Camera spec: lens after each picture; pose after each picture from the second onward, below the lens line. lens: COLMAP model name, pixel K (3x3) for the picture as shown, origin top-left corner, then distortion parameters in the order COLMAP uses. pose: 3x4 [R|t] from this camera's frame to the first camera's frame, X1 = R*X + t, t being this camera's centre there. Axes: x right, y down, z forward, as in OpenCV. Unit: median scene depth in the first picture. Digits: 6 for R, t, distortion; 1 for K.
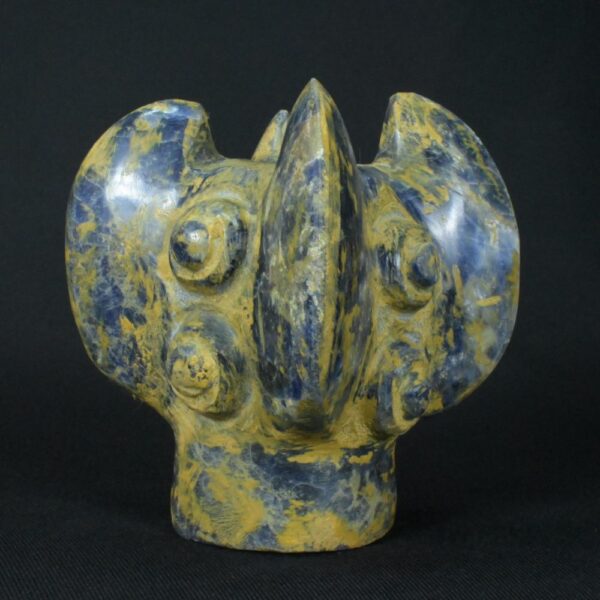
lens RADIAL K [[1252.9, 0, 299.8], [0, 1252.9, 298.8], [0, 0, 1]] dist [0.009429, 0.000000]
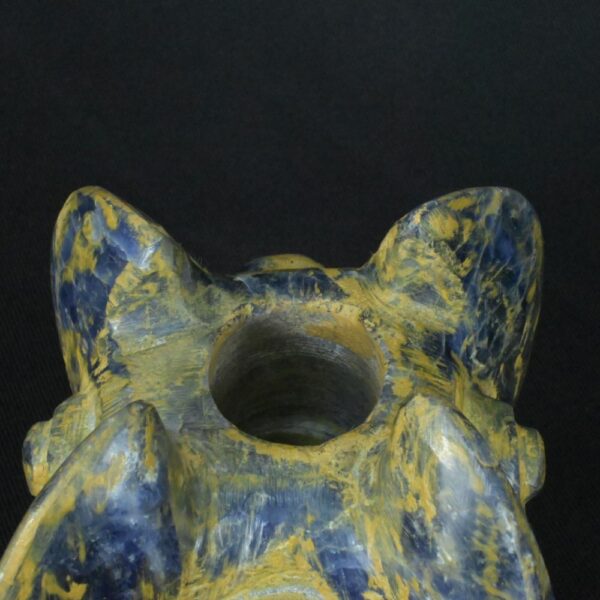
lens RADIAL K [[1972.9, 0, 299.9], [0, 1972.9, 299.8], [0, 0, 1]] dist [-0.021320, 0.000000]
pose [[0.596151, 0.579975, -0.555188, 0.527402], [-0.045983, 0.715031, 0.697578, -0.833111], [0.801555, -0.390333, 0.452936, 0.626993]]
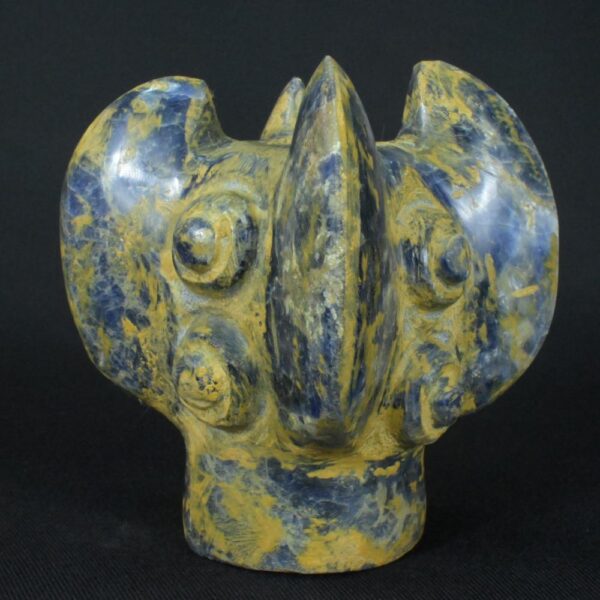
lens RADIAL K [[1252.9, 0, 300.0], [0, 1252.9, 298.6], [0, 0, 1]] dist [0.009429, 0.000000]
pose [[0.999653, -0.017550, -0.019669, 0.005231], [0.018940, 0.997165, 0.072821, -0.065291], [0.018335, -0.073169, 0.997151, 0.091874]]
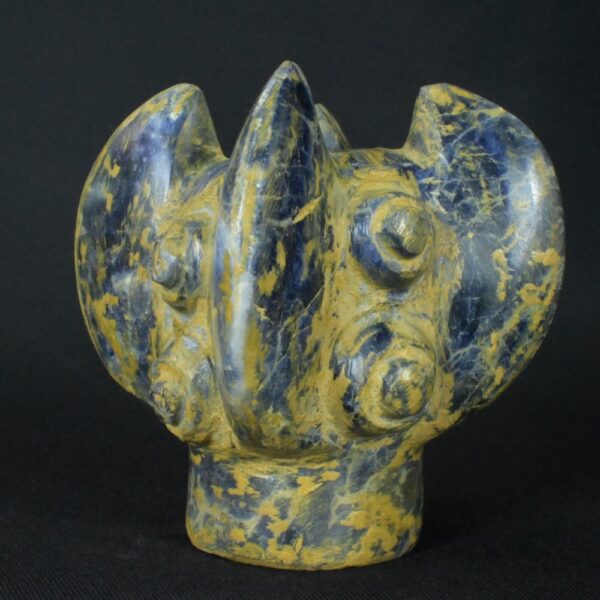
lens RADIAL K [[1252.9, 0, 299.1], [0, 1252.9, 302.0], [0, 0, 1]] dist [0.009429, 0.000000]
pose [[-0.315886, 0.048277, -0.947568, 0.943014], [-0.054211, 0.996155, 0.068824, -0.066597], [0.947247, 0.073109, -0.312055, 1.363898]]
